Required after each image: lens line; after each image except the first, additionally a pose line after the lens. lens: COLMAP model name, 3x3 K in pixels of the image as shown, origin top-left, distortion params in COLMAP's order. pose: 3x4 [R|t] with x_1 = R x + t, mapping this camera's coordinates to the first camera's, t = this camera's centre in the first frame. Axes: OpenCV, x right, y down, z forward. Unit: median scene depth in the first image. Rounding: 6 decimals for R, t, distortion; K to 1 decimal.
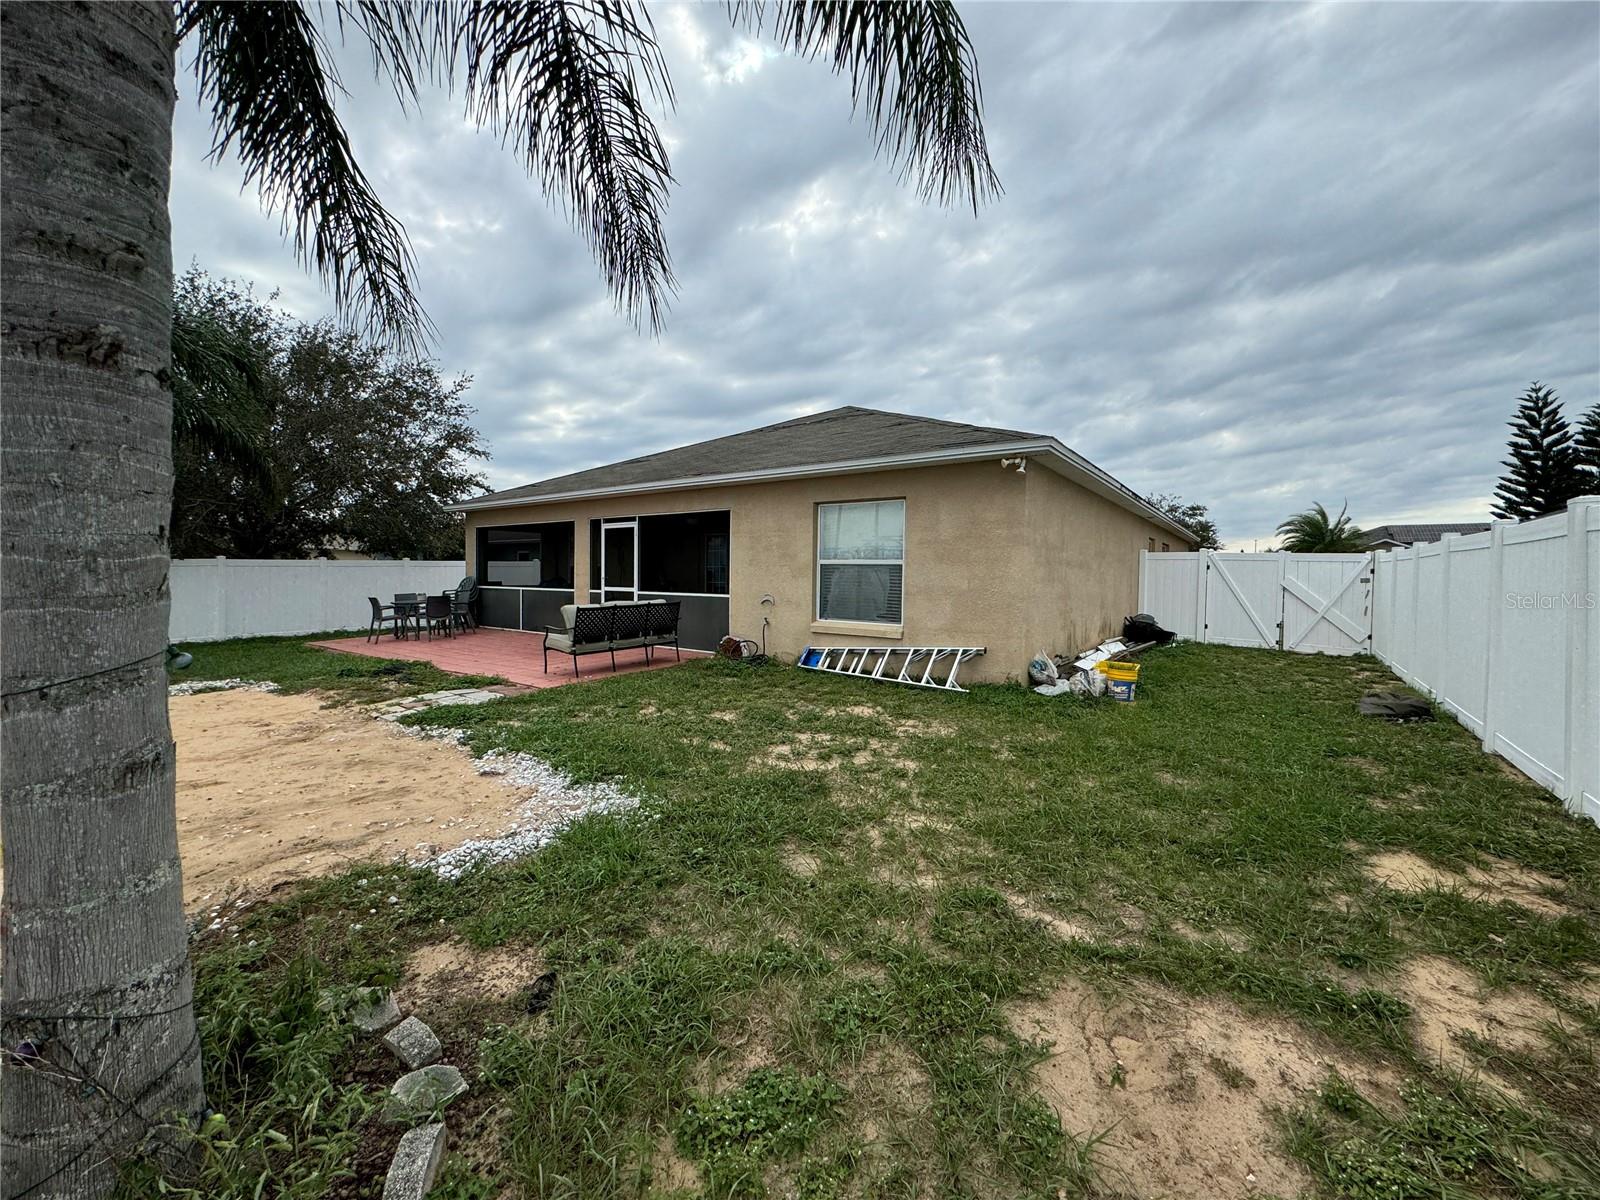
lens RADIAL K [[639.8, 0, 796.0], [0, 639.8, 598.6], [0, 0, 1]] dist [-0.000482, 0.000028]
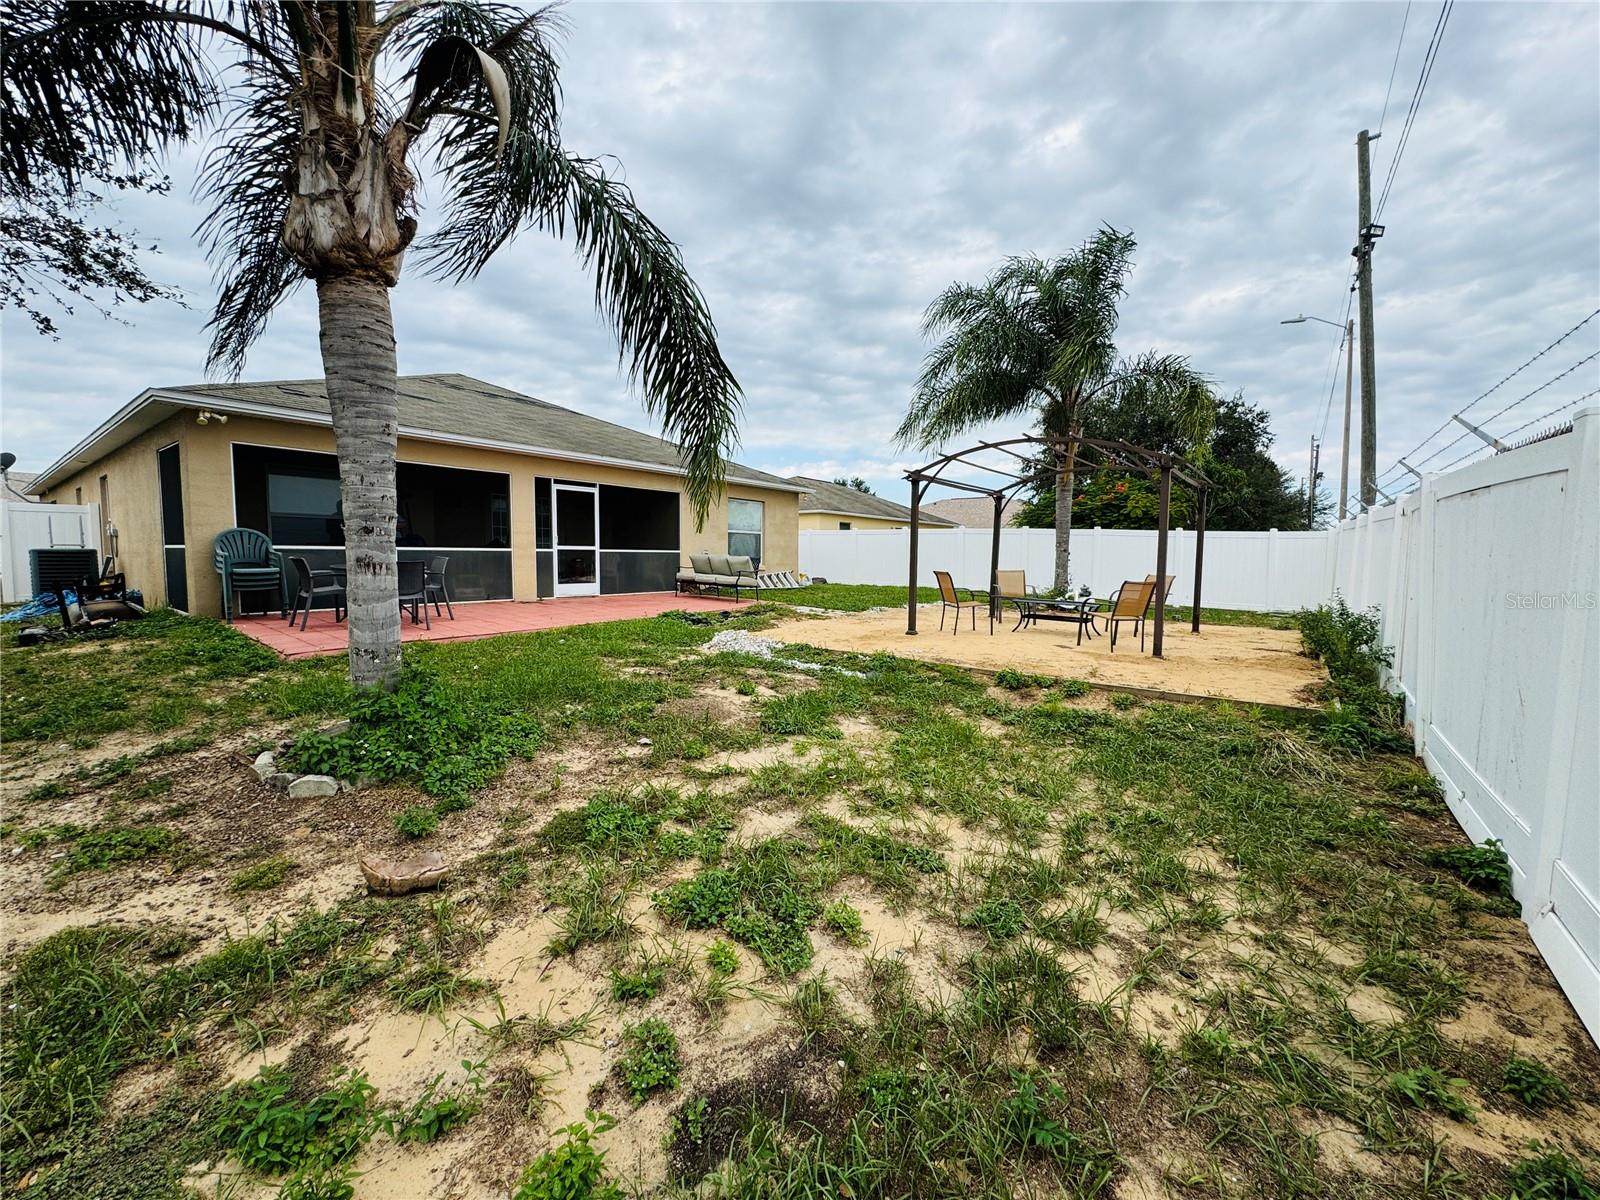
lens RADIAL K [[639.8, 0, 796.3], [0, 639.8, 599.8], [0, 0, 1]] dist [-0.000482, 0.000028]
pose [[0.010133, -0.062935, 0.997966, -1.355698], [0.049677, 0.996817, 0.062358, 0.023758], [-0.998714, 0.048944, 0.013227, 0.621045]]
